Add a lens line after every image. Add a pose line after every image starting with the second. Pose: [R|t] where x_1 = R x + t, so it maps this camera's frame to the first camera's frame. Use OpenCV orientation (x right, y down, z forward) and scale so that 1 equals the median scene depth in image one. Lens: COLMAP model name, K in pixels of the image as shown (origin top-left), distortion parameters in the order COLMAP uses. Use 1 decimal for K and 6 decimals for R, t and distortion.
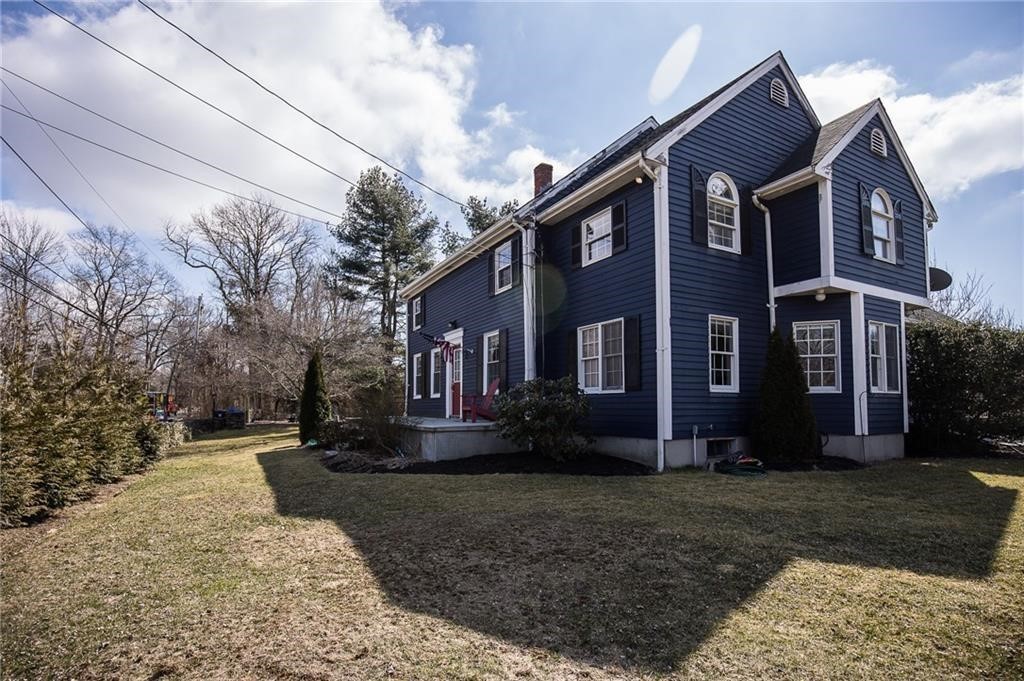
lens RADIAL K [[500.5, 0, 548.3], [0, 500.5, 379.6], [0, 0, 1]] dist [-0.030829, 0.002710]
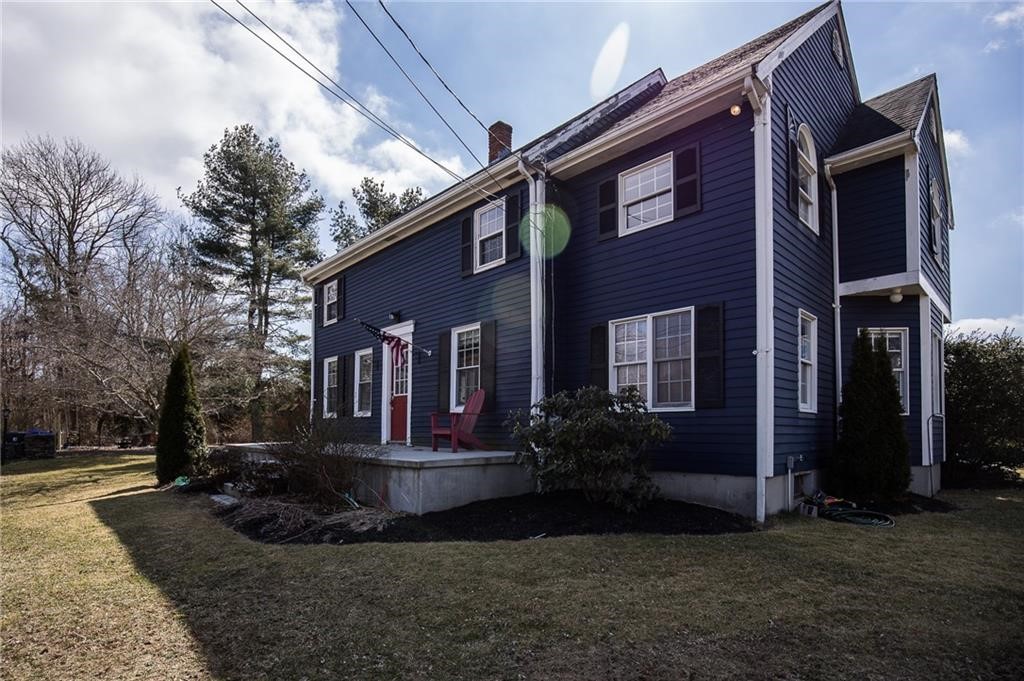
lens RADIAL K [[500.5, 0, 506.1], [0, 500.5, 409.7], [0, 0, 1]] dist [-0.030829, 0.002710]
pose [[0.977248, 0.013467, 0.211671, -0.232244], [-0.016517, 0.999784, 0.012648, 0.017380], [-0.211455, -0.015857, 0.977259, 0.317518]]
